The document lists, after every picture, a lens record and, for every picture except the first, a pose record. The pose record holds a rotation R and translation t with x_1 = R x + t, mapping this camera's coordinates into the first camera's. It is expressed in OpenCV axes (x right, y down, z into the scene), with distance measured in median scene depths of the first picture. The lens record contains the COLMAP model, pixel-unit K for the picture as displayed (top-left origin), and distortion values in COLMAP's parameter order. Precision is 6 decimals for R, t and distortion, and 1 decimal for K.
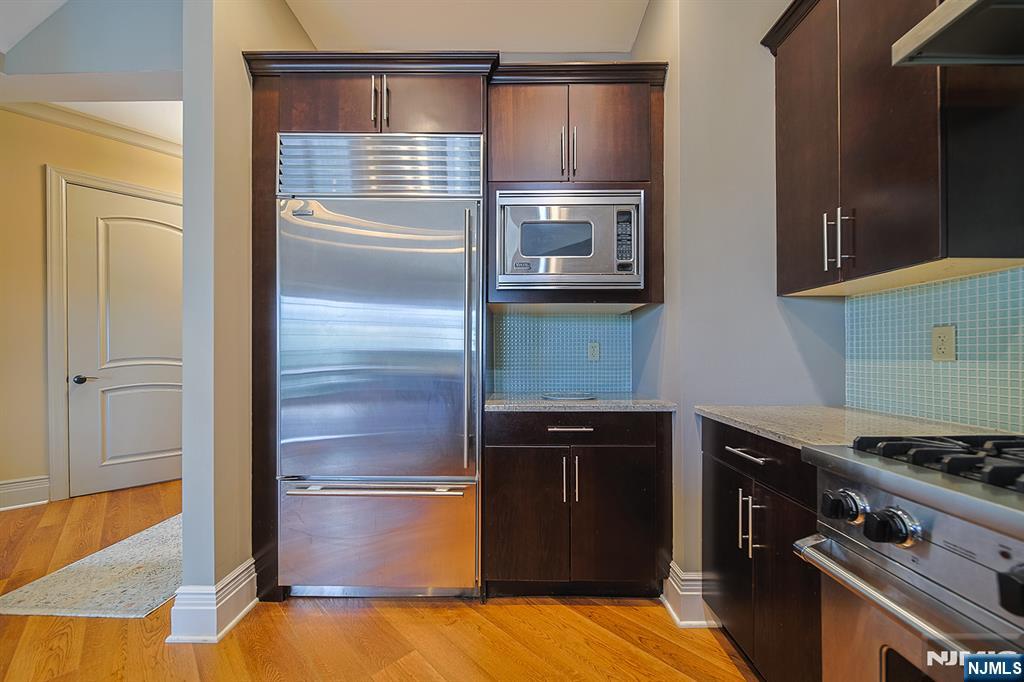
lens RADIAL K [[391.7, 0, 504.2], [0, 391.7, 348.6], [0, 0, 1]] dist [0.005640, -0.000871]
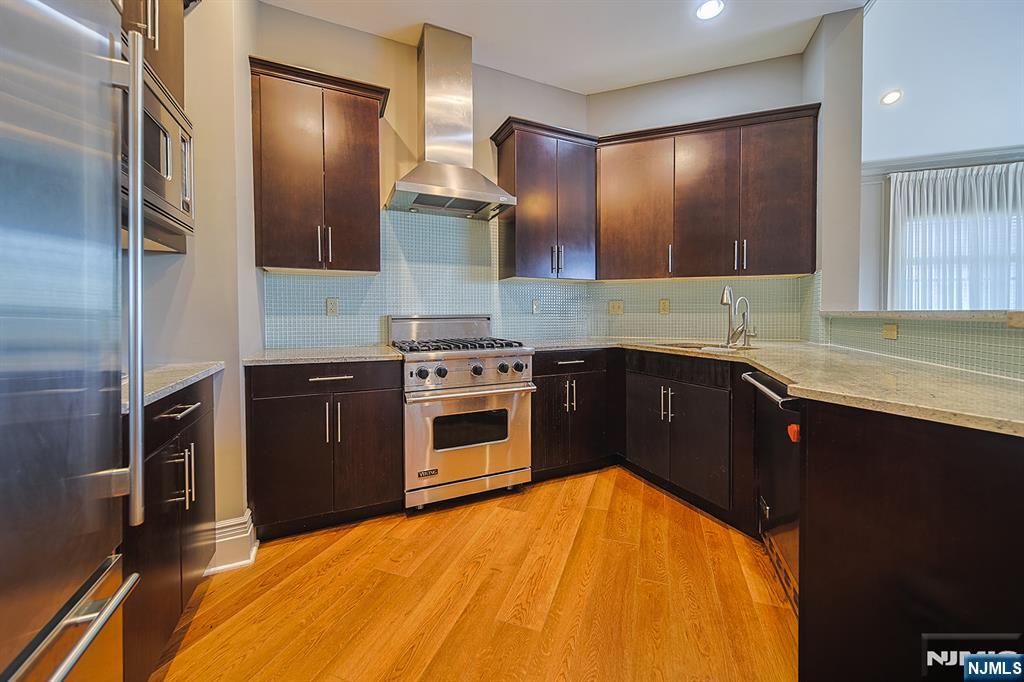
lens RADIAL K [[391.7, 0, 526.3], [0, 391.7, 321.7], [0, 0, 1]] dist [0.005640, -0.000871]
pose [[-0.444881, -0.013859, 0.895483, -0.795652], [-0.003866, 0.999901, 0.013555, 0.022328], [-0.895581, 0.002569, -0.444890, 0.751553]]
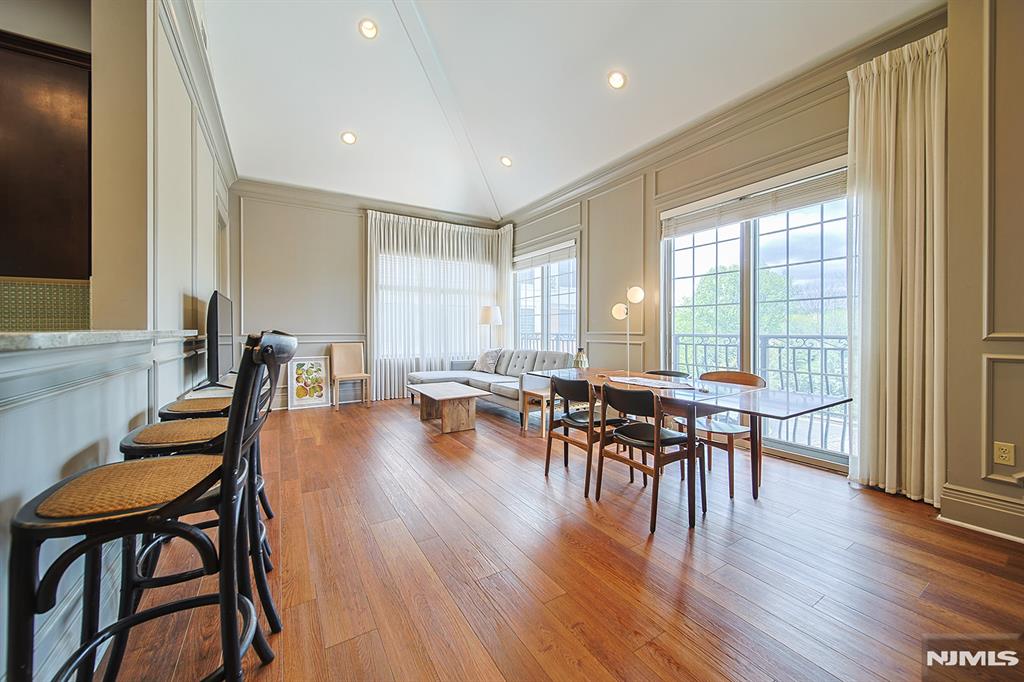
lens RADIAL K [[391.7, 0, 512.6], [0, 391.7, 328.2], [0, 0, 1]] dist [0.005640, -0.000871]
pose [[-0.972285, 0.004810, 0.233750, -1.347561], [0.000745, 0.999847, -0.017479, 0.011645], [-0.233798, -0.016821, -0.972140, -0.079291]]
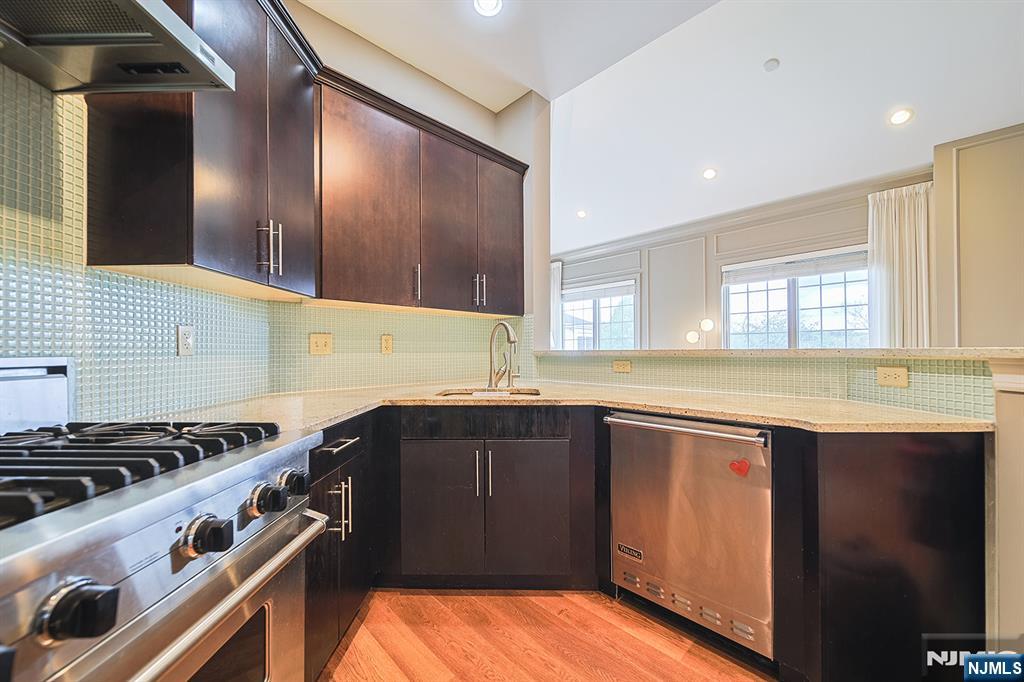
lens RADIAL K [[391.7, 0, 505.8], [0, 391.7, 350.7], [0, 0, 1]] dist [0.005640, -0.000871]
pose [[-0.999932, 0.009265, 0.007126, 0.153220], [0.009147, 0.999822, -0.016474, 0.023376], [-0.007277, -0.016408, -0.999839, 0.738368]]
